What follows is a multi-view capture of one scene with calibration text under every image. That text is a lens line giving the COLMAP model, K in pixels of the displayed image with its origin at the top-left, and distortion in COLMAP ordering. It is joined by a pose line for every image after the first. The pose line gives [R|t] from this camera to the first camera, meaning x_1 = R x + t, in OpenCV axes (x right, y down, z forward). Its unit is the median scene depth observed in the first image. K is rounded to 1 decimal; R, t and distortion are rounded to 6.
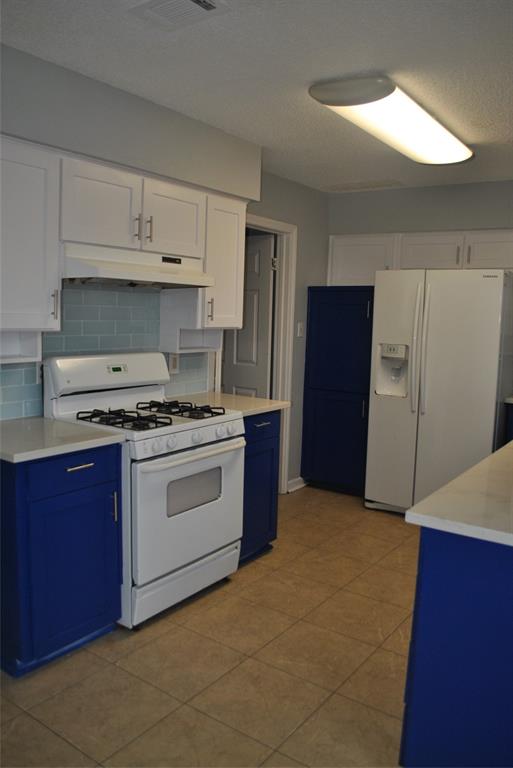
lens RADIAL K [[601.6, 0, 257.3], [0, 601.6, 383.8], [0, 0, 1]] dist [-0.078204, 0.003659]
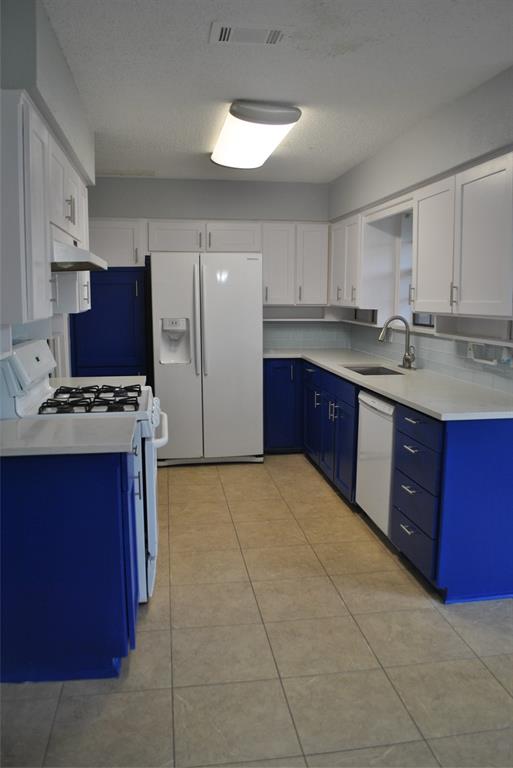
lens RADIAL K [[601.6, 0, 258.0], [0, 601.6, 383.7], [0, 0, 1]] dist [-0.078204, 0.003659]
pose [[0.717448, -0.129936, 0.684386, -0.502680], [0.103825, 0.991422, 0.079387, -0.018539], [-0.688831, 0.014100, 0.724785, 0.072269]]
